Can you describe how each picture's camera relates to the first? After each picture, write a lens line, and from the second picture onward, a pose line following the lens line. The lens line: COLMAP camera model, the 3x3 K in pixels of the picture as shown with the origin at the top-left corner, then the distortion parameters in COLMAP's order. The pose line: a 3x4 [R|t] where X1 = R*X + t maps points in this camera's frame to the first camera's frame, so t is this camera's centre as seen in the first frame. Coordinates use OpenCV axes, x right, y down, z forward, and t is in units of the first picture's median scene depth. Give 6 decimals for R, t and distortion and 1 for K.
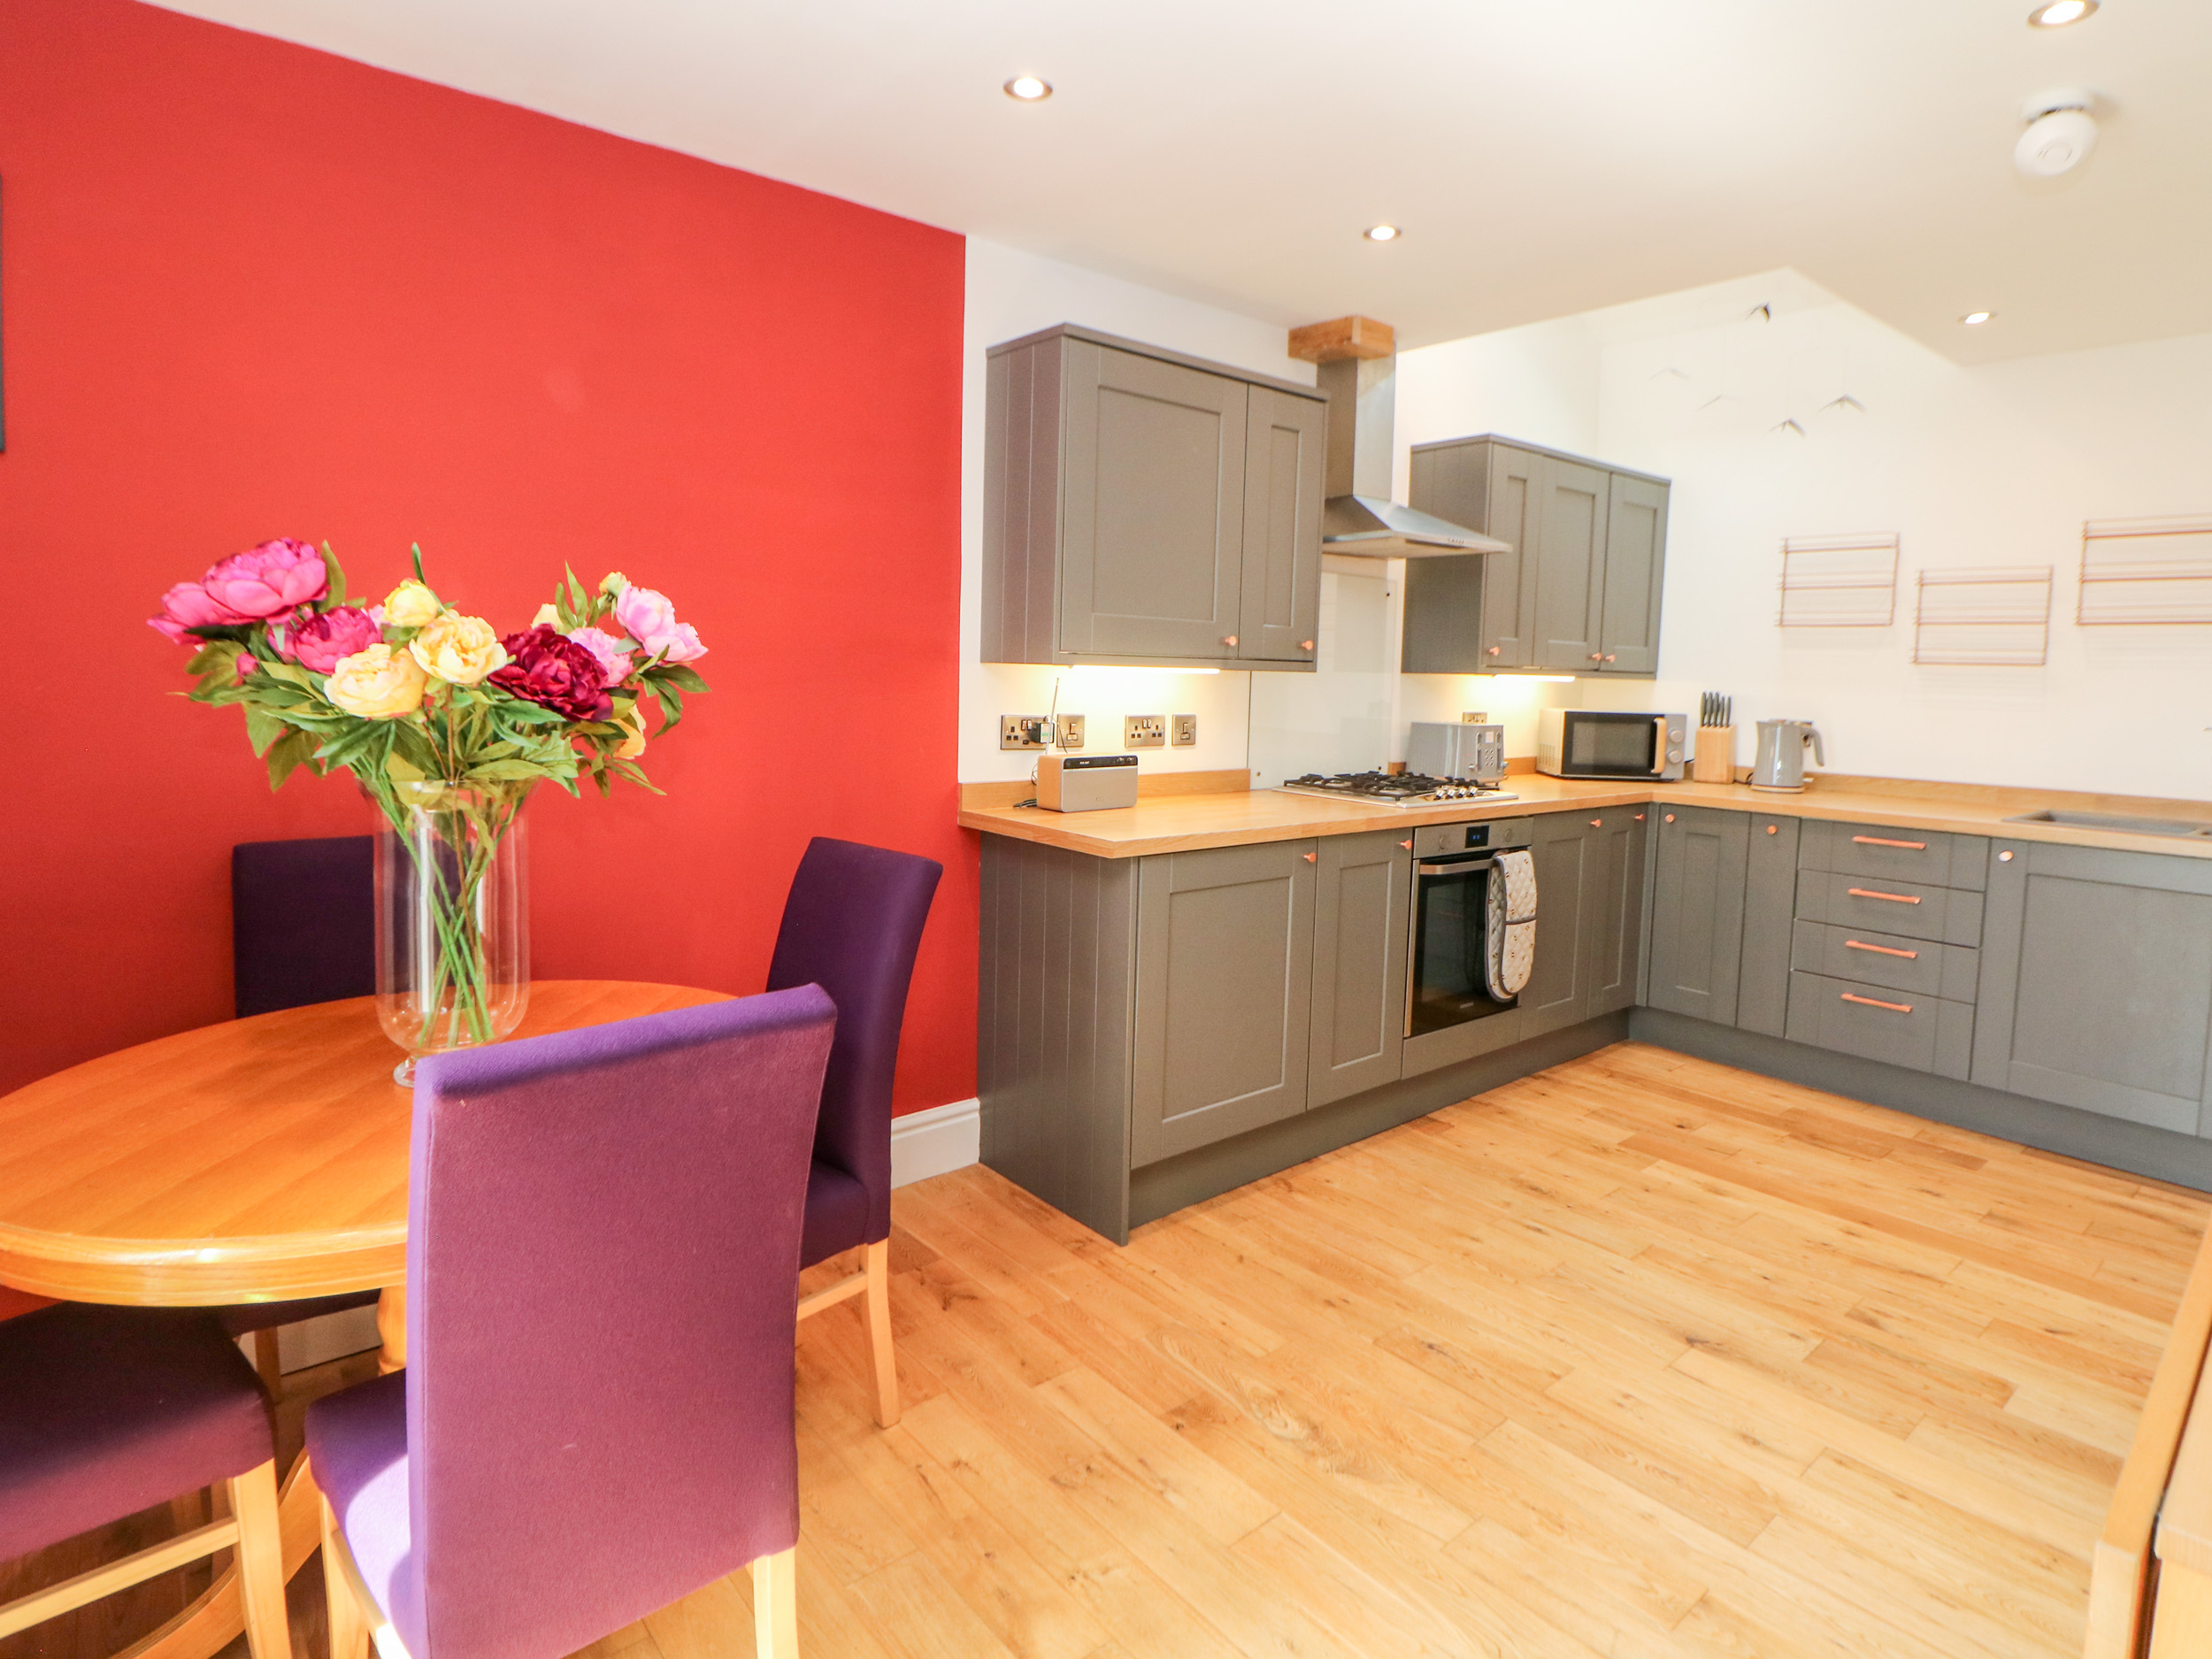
lens RADIAL K [[1195.3, 0, 1105.6], [0, 1195.3, 768.4], [0, 0, 1]] dist [0.000648, -0.016702]
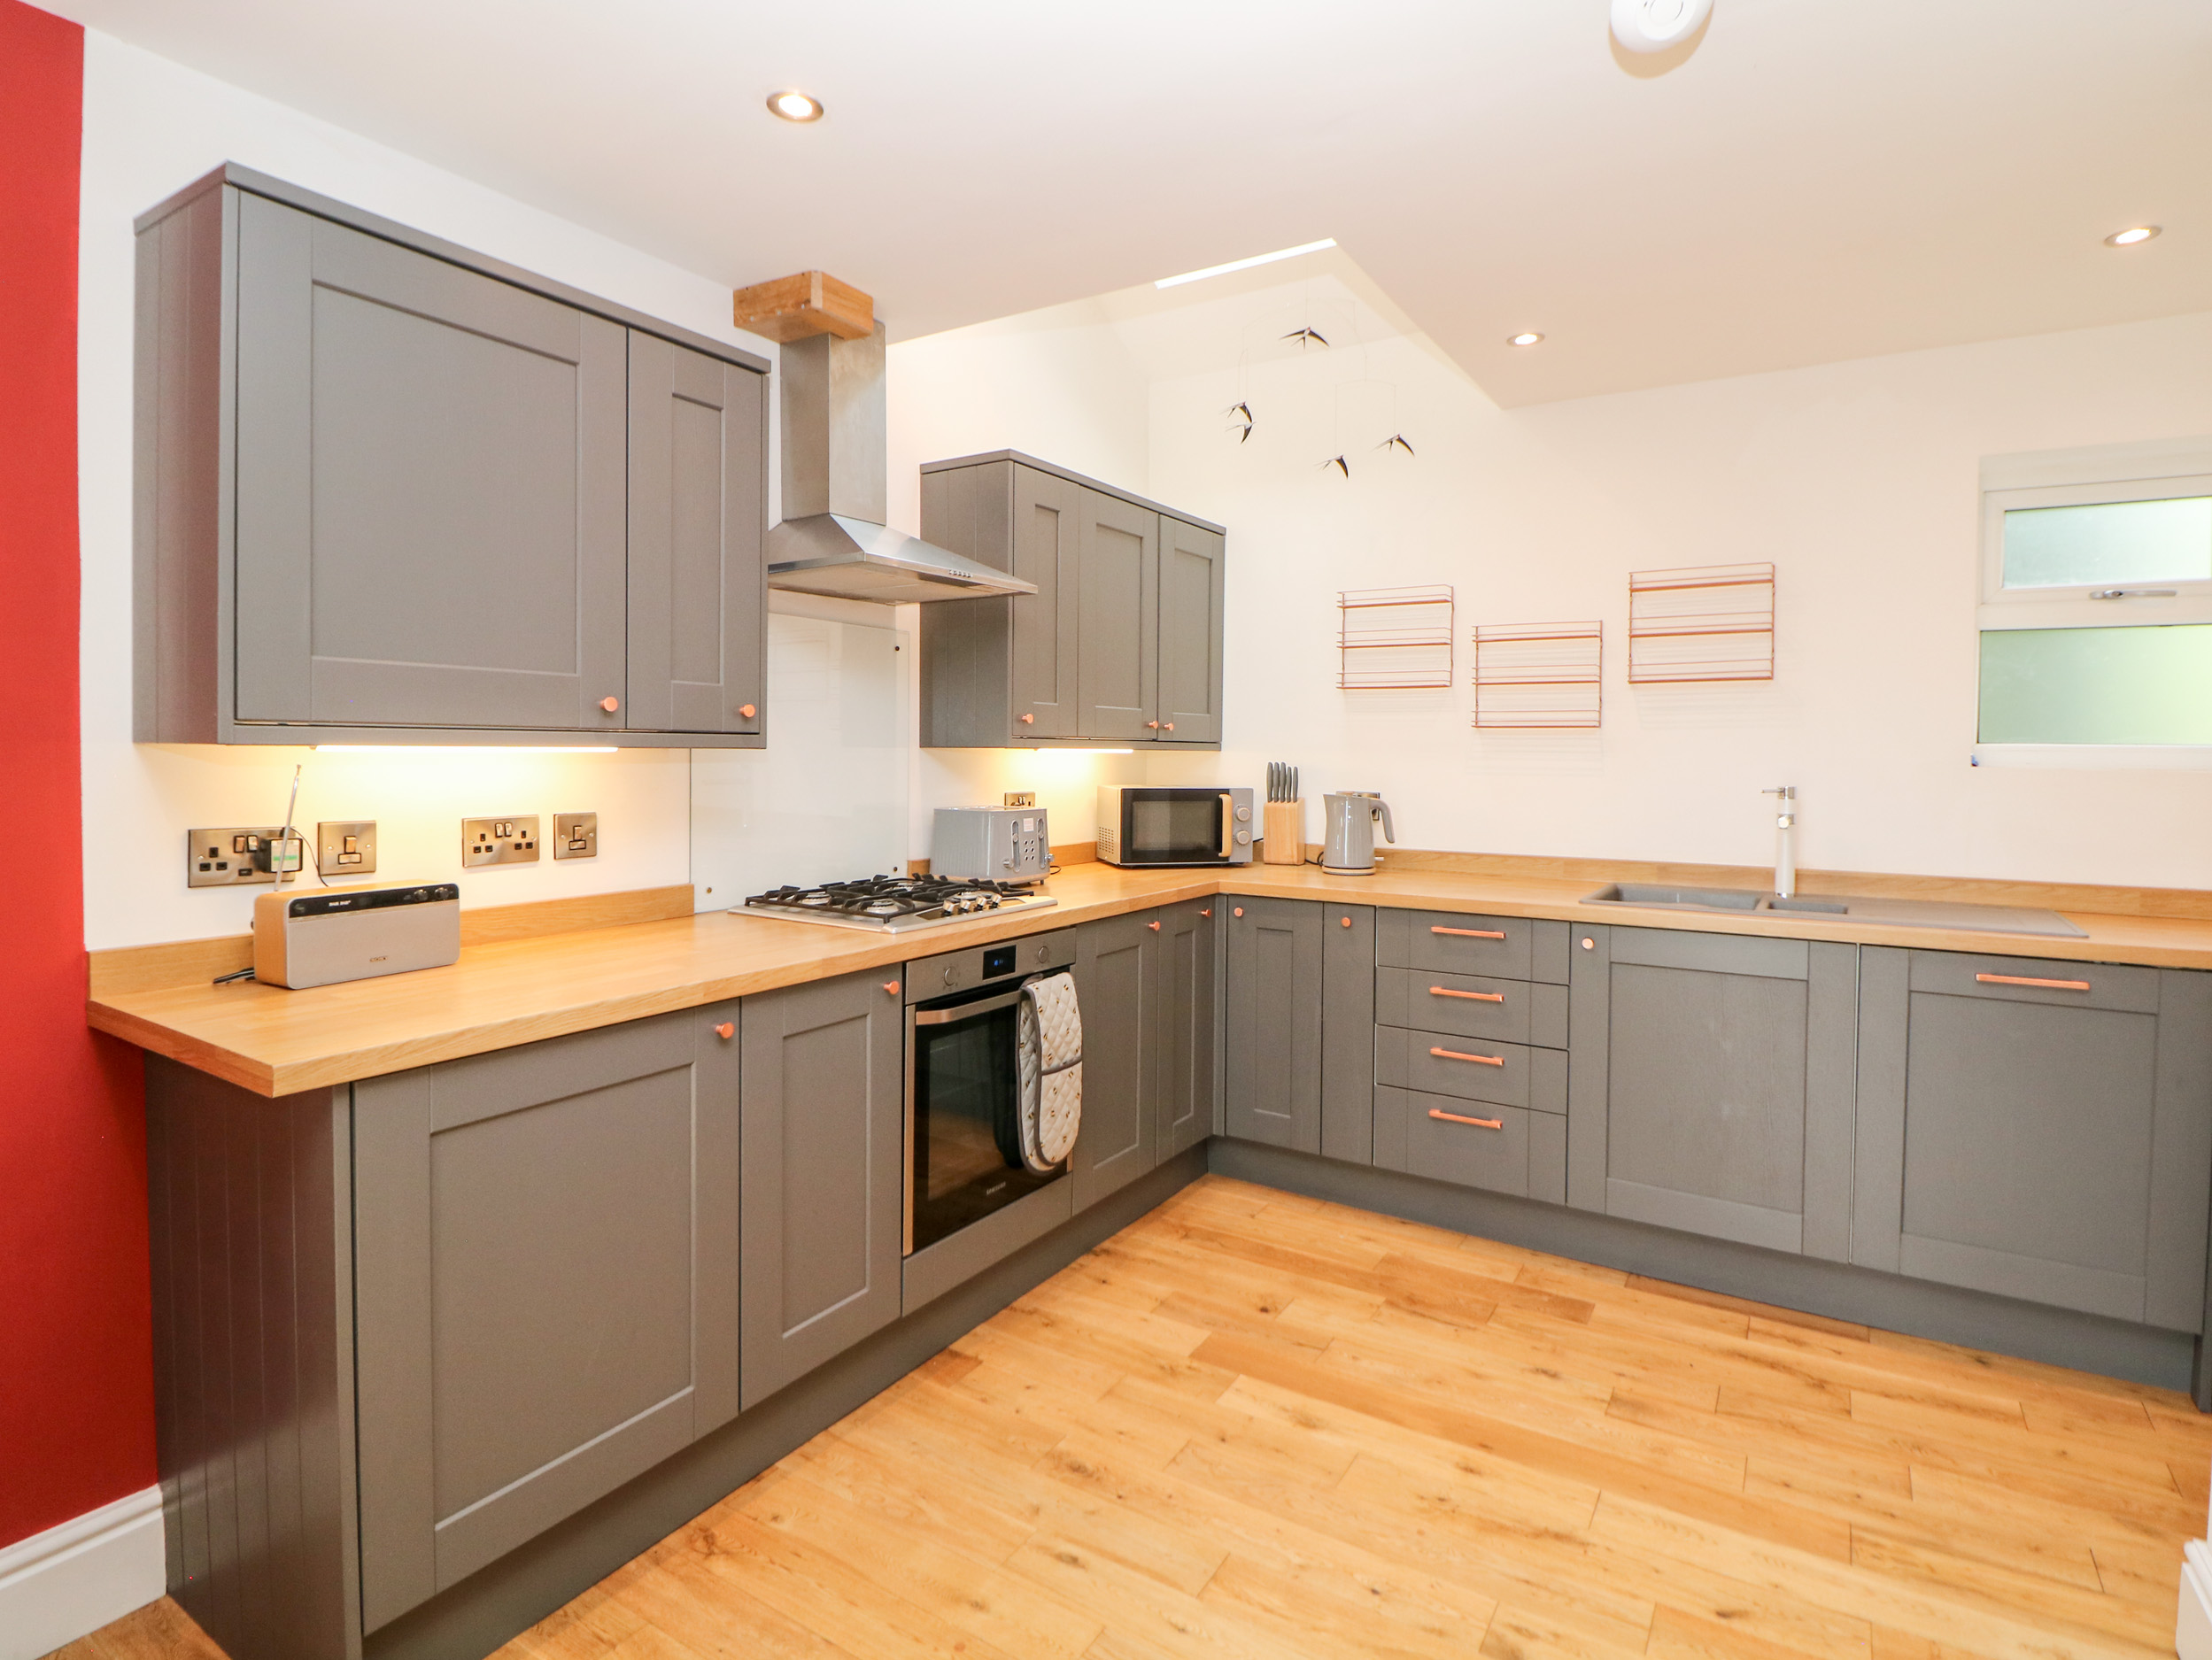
lens RADIAL K [[1149.4, 0, 1110.5], [0, 1149.4, 768.6], [0, 0, 1]] dist [0.002120, -0.014496]
pose [[0.950963, -0.021818, 0.308536, 0.154741], [0.040795, 0.997642, -0.055189, -0.021674], [-0.306604, 0.065069, 0.949610, 0.278562]]
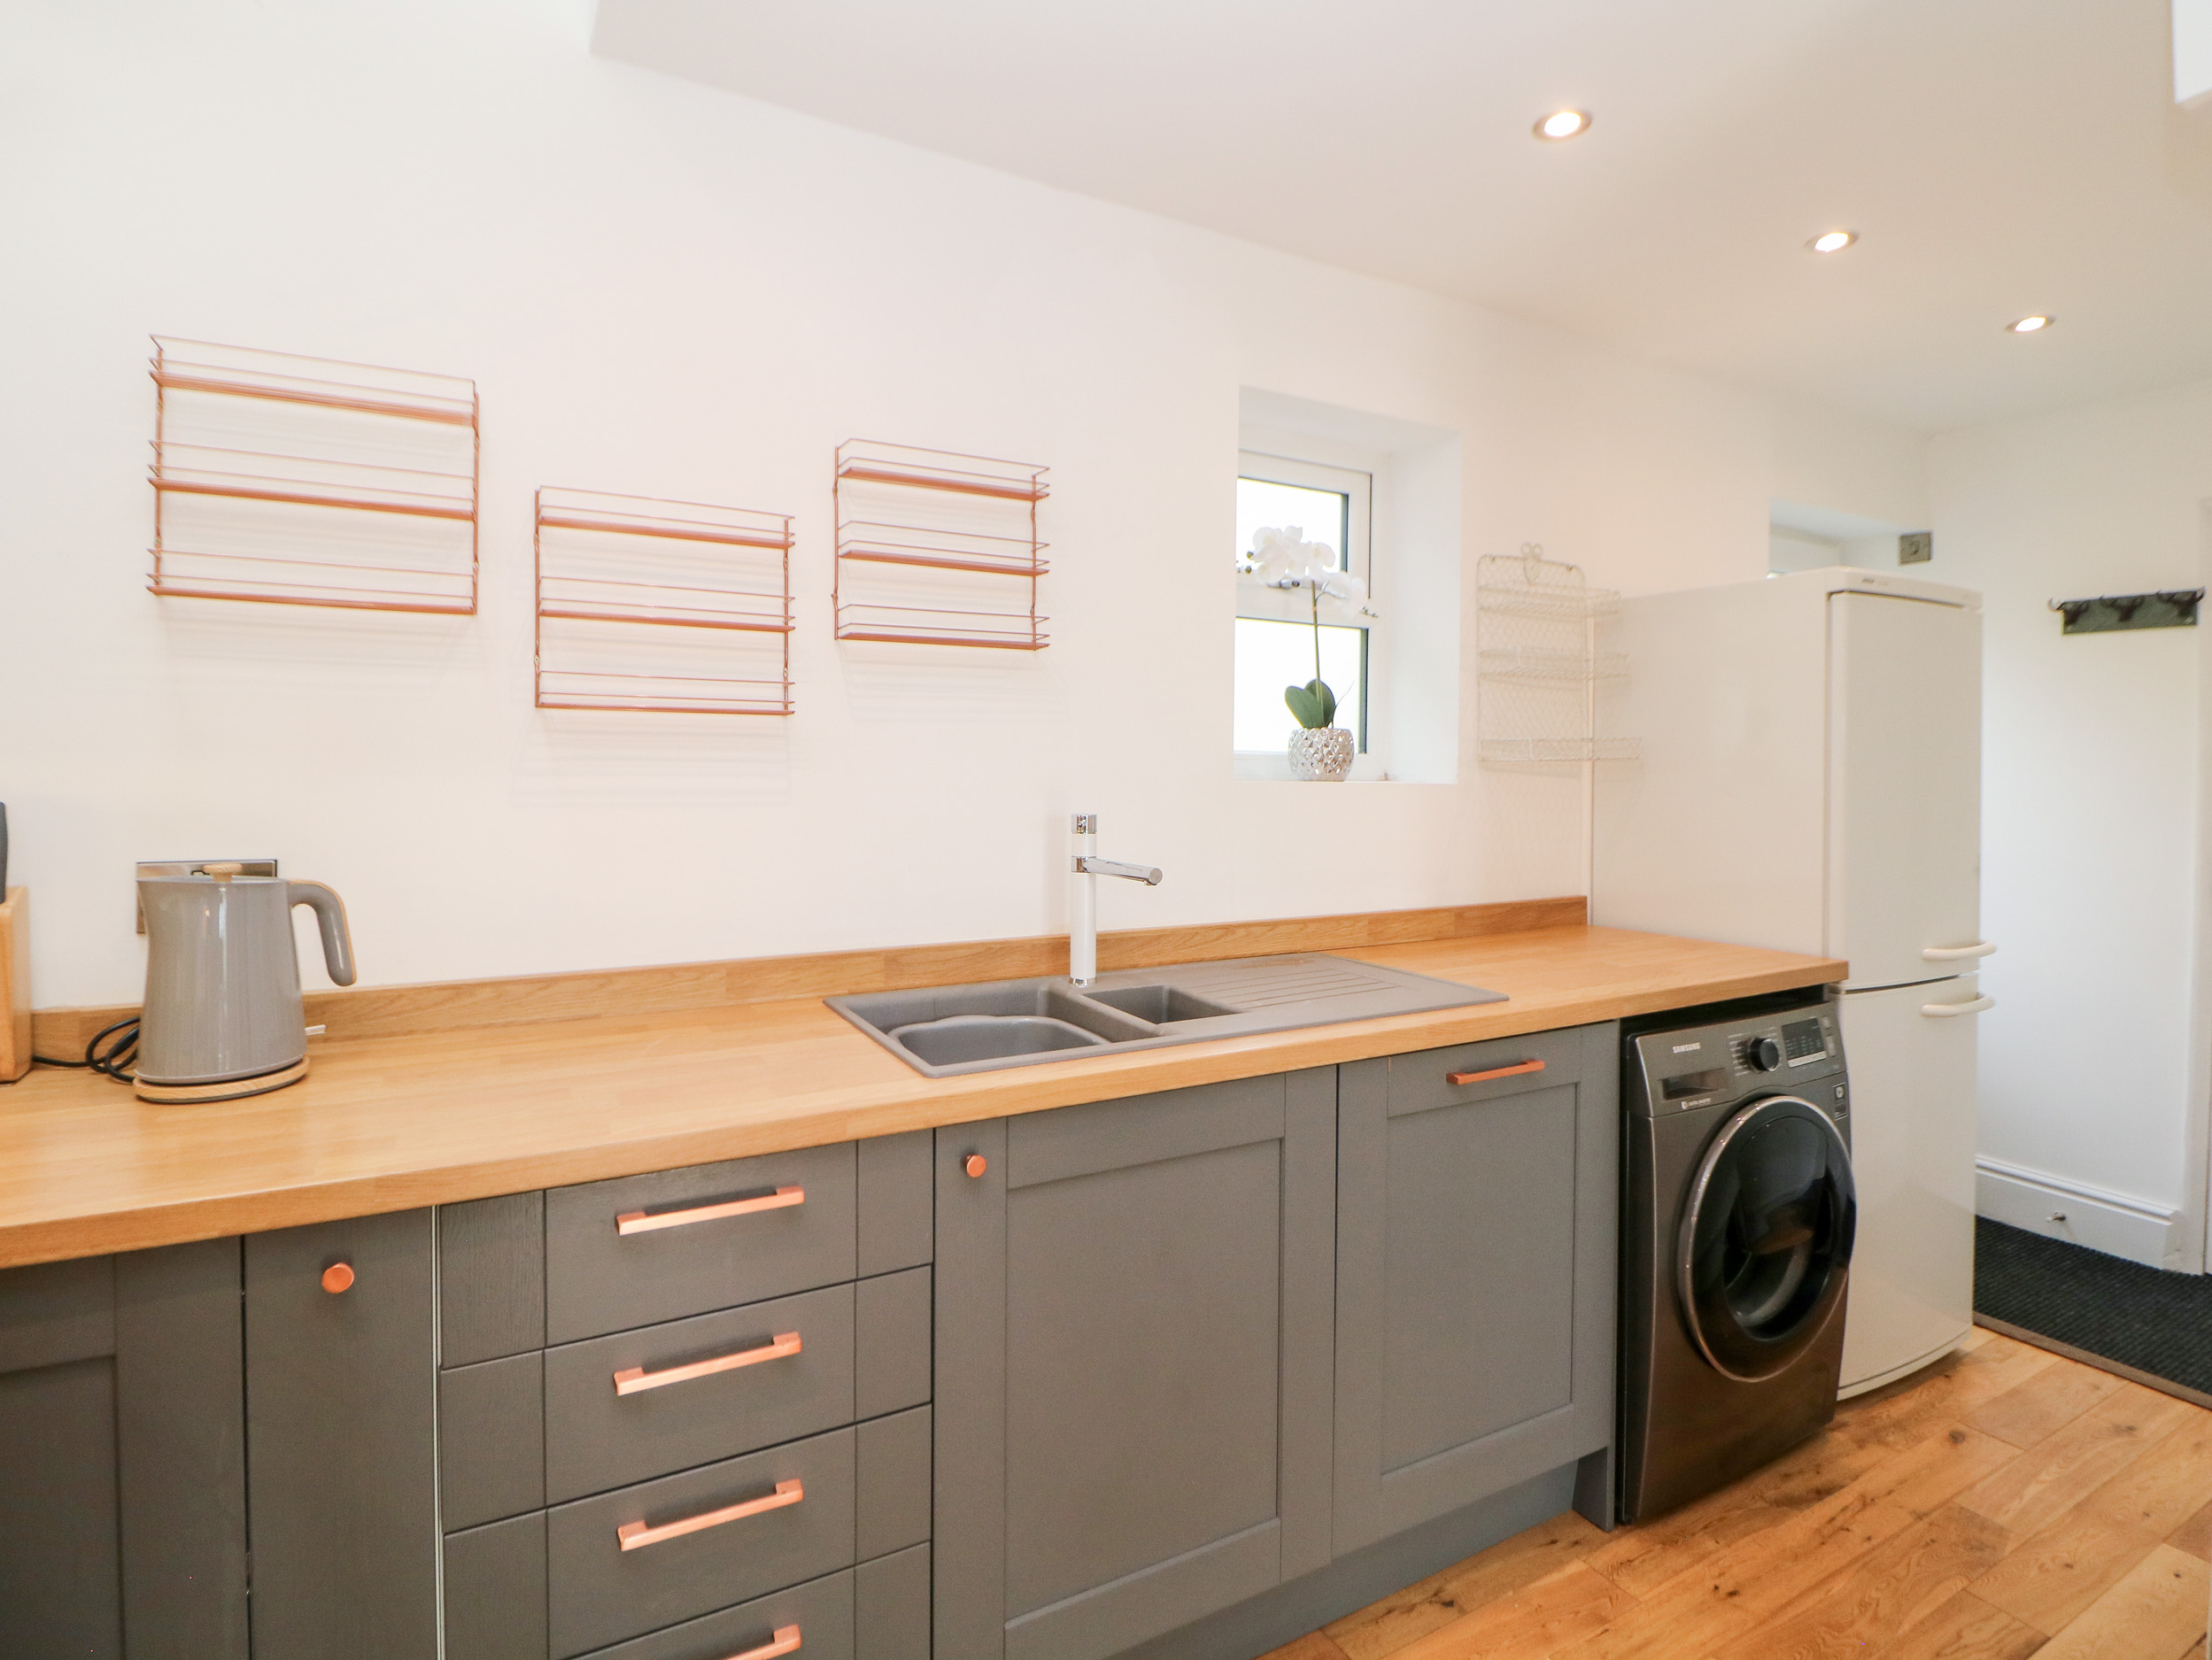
lens RADIAL K [[1149.4, 0, 1110.5], [0, 1149.4, 768.6], [0, 0, 1]] dist [0.002120, -0.014496]
pose [[0.175709, -0.034612, 0.983834, 0.351435], [0.071683, 0.997179, 0.022279, -0.068613], [-0.981829, 0.066610, 0.177694, 0.824225]]
